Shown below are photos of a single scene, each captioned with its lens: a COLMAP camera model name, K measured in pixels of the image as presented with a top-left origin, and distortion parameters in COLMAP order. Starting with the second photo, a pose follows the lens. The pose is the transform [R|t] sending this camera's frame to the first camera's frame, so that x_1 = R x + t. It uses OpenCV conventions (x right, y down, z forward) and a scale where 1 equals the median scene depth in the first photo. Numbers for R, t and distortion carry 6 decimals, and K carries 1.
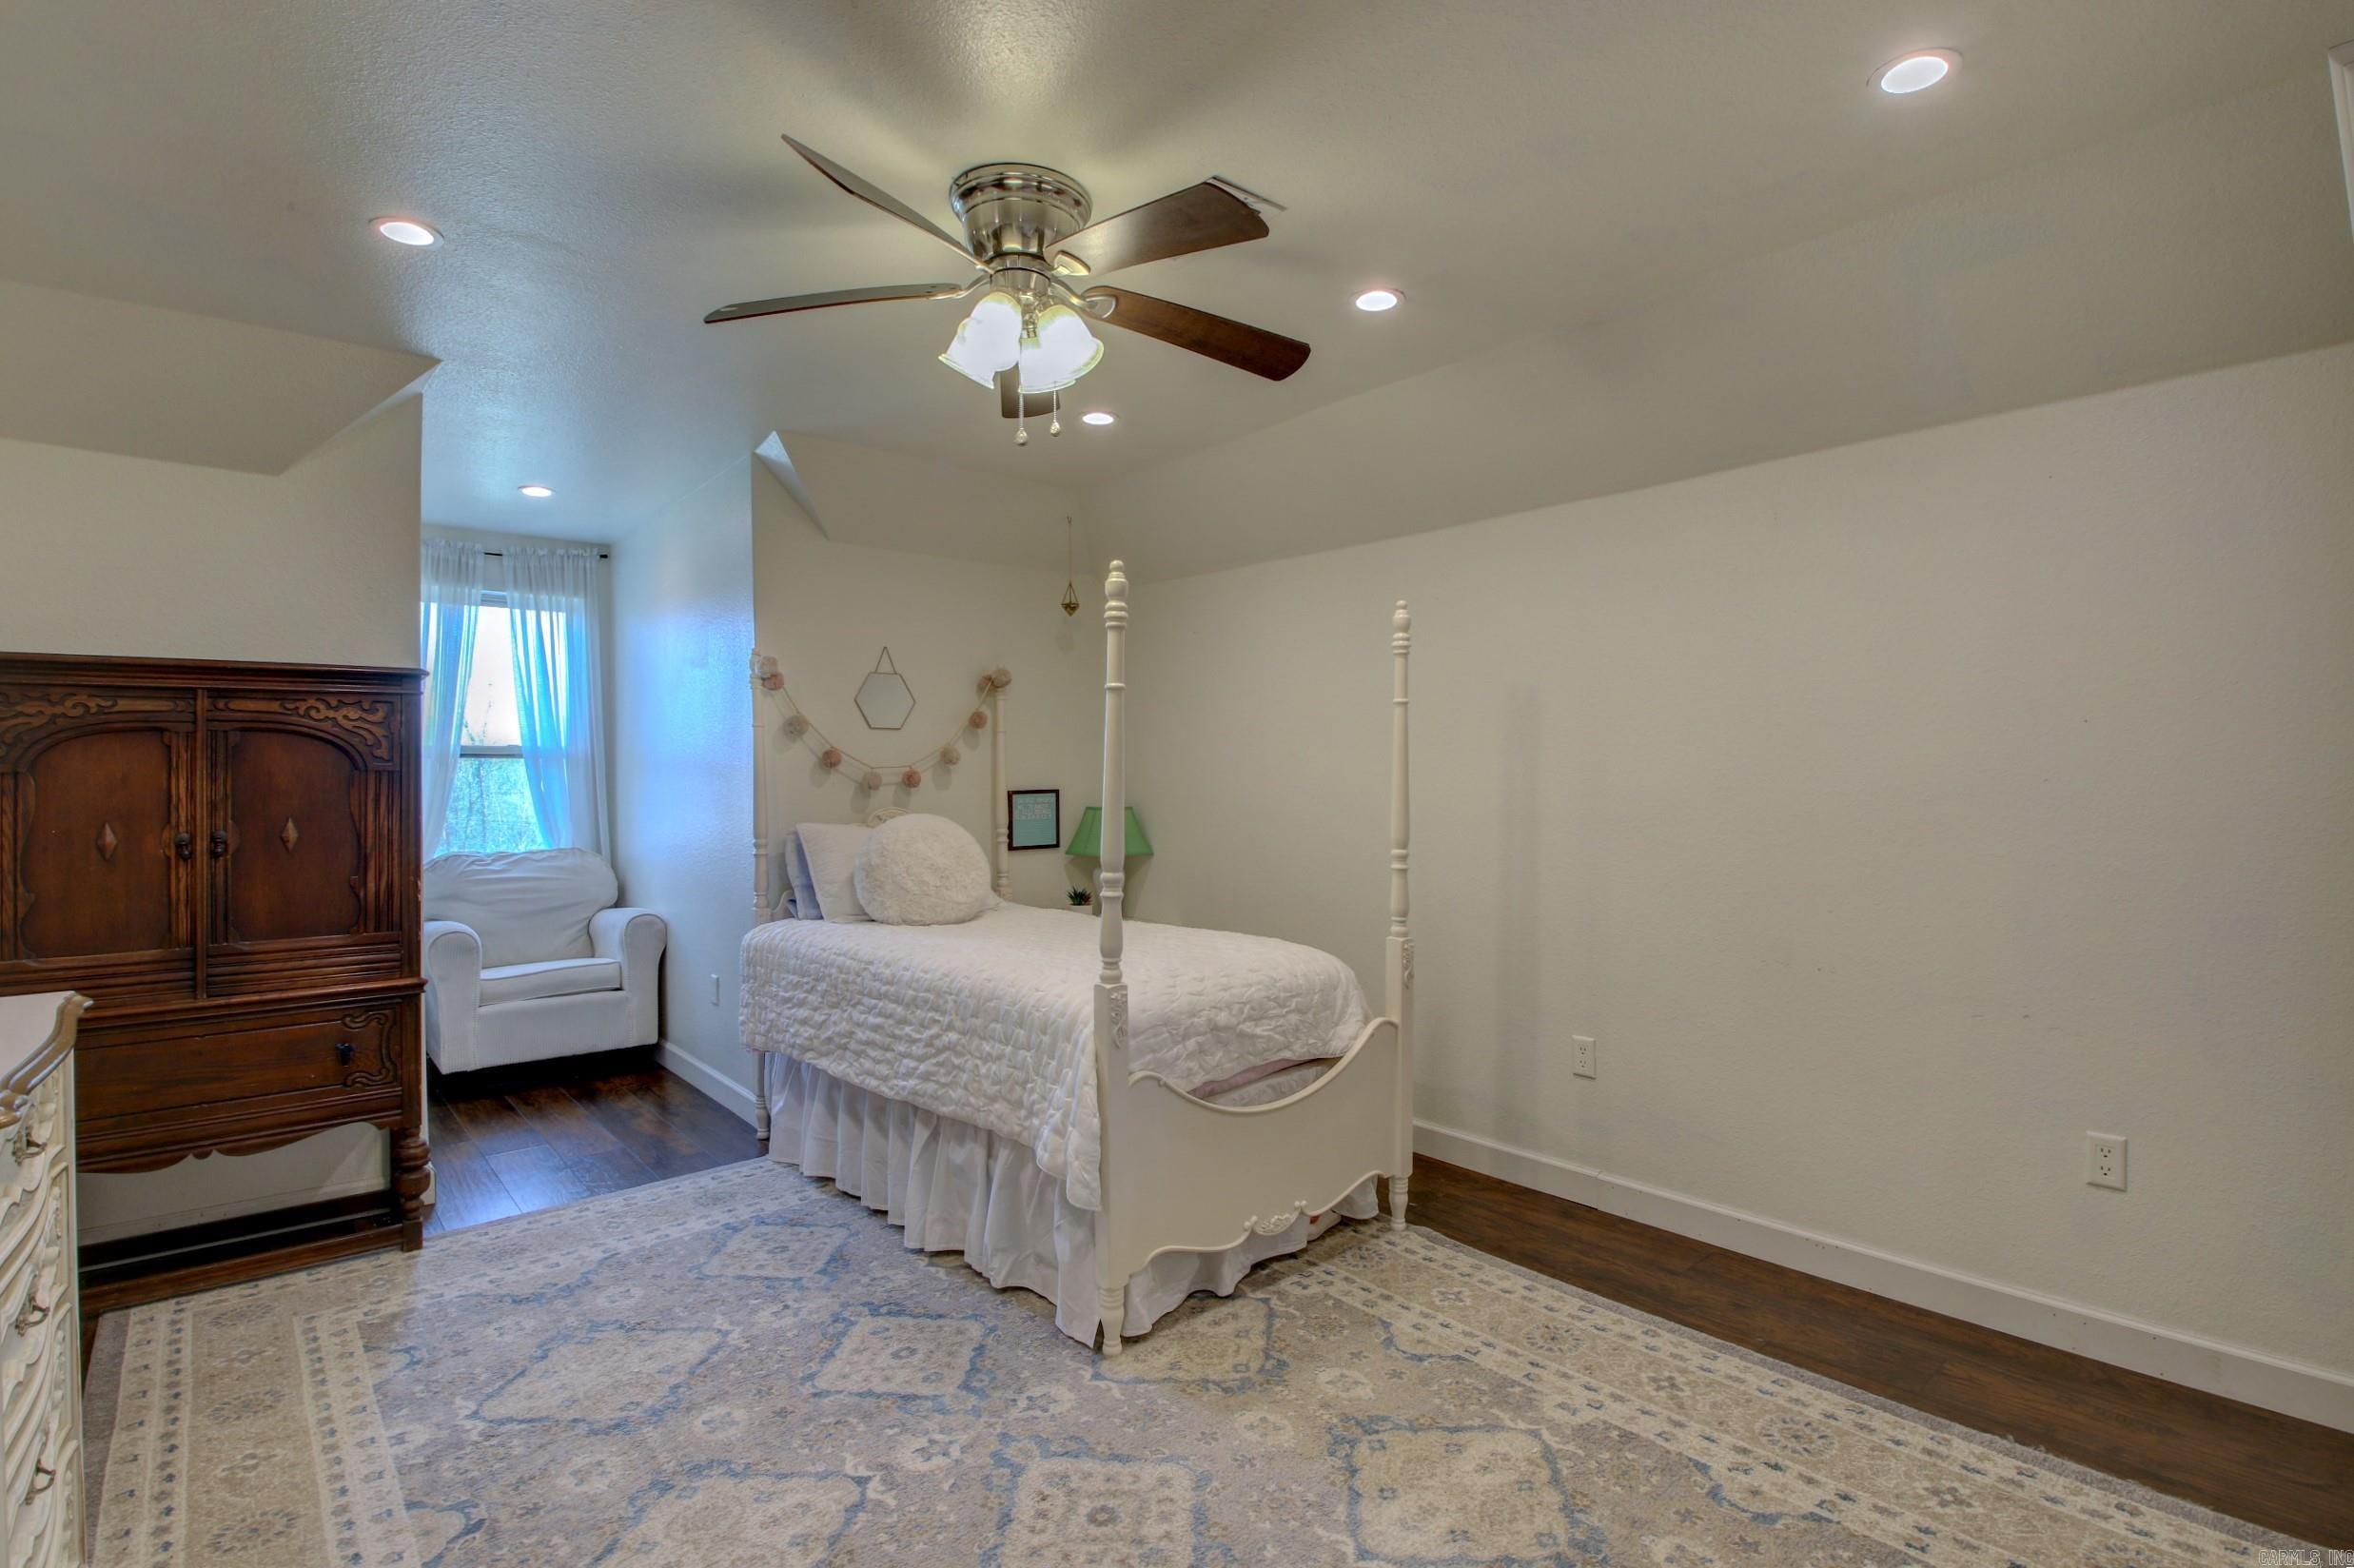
lens RADIAL K [[1117.0, 0, 1182.6], [0, 1117.0, 764.7], [0, 0, 1]] dist [0.032392, -0.027032]
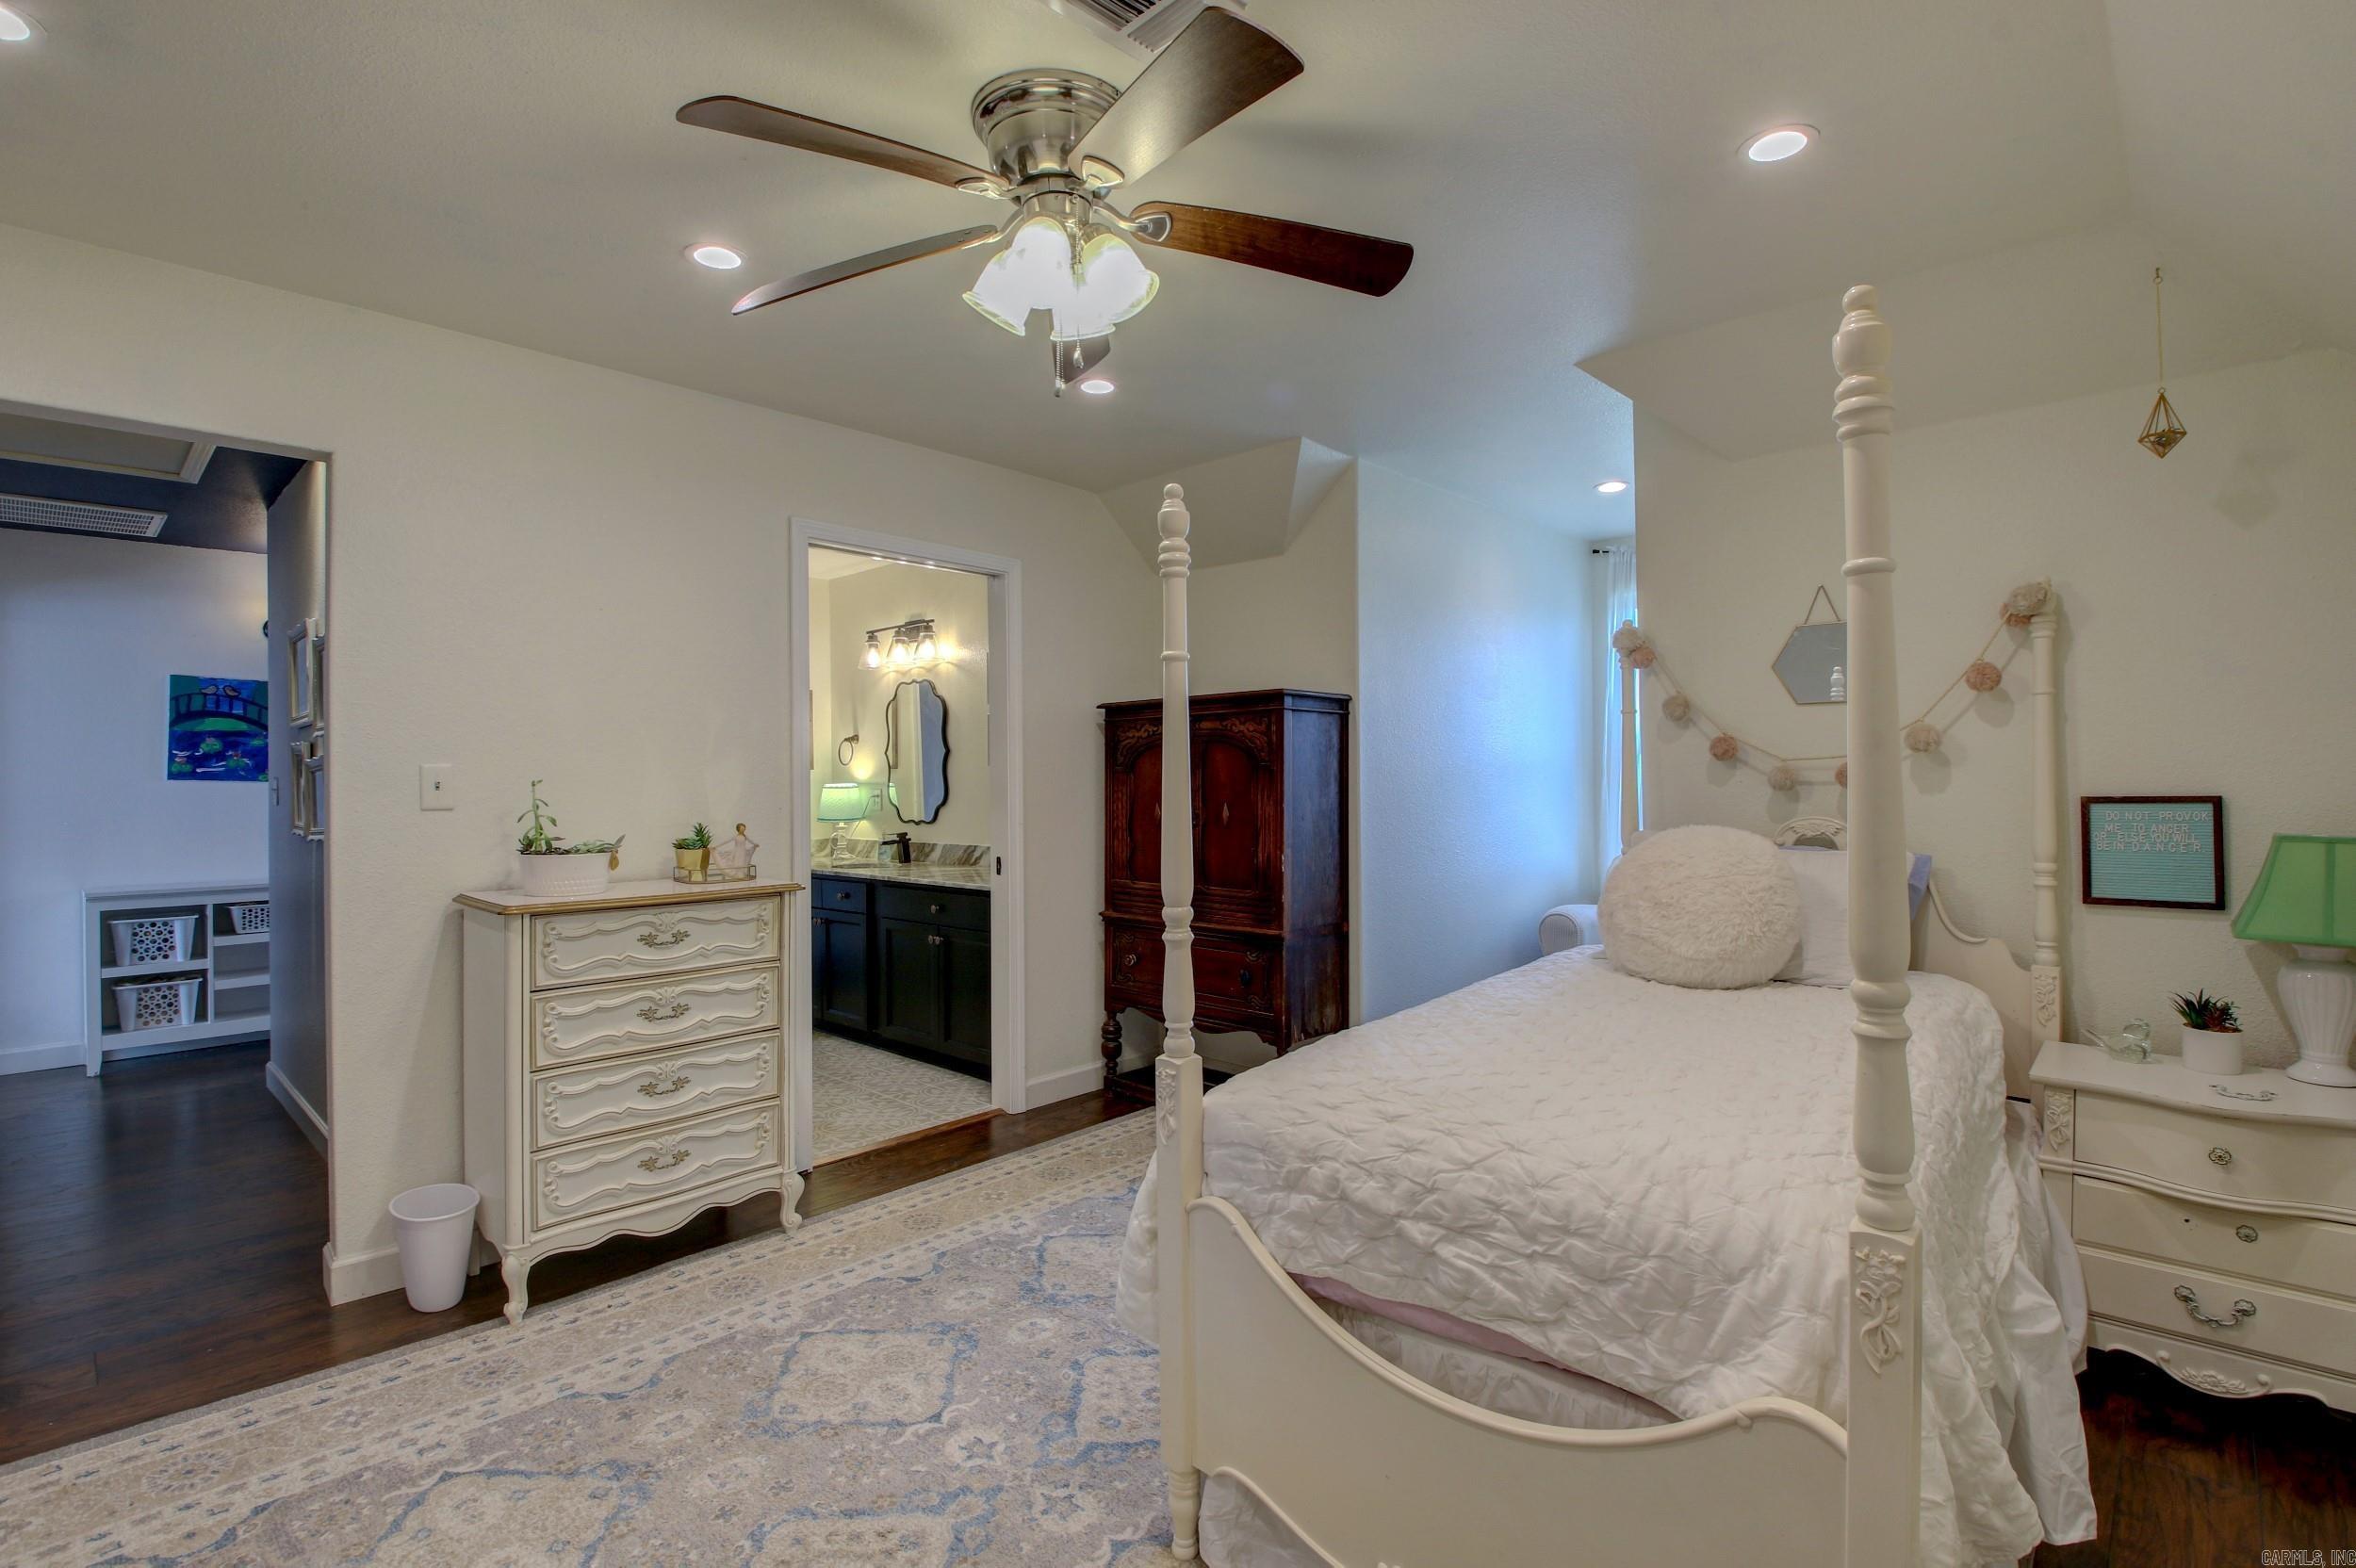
lens RADIAL K [[1106.1, 0, 1177.5], [0, 1106.1, 768.6], [0, 0, 1]] dist [0.010903, -0.026848]
pose [[0.089245, -0.004314, -0.996000, 0.603624], [0.014544, 0.999890, -0.003027, 0.007278], [0.995903, -0.014215, 0.089298, 0.854036]]
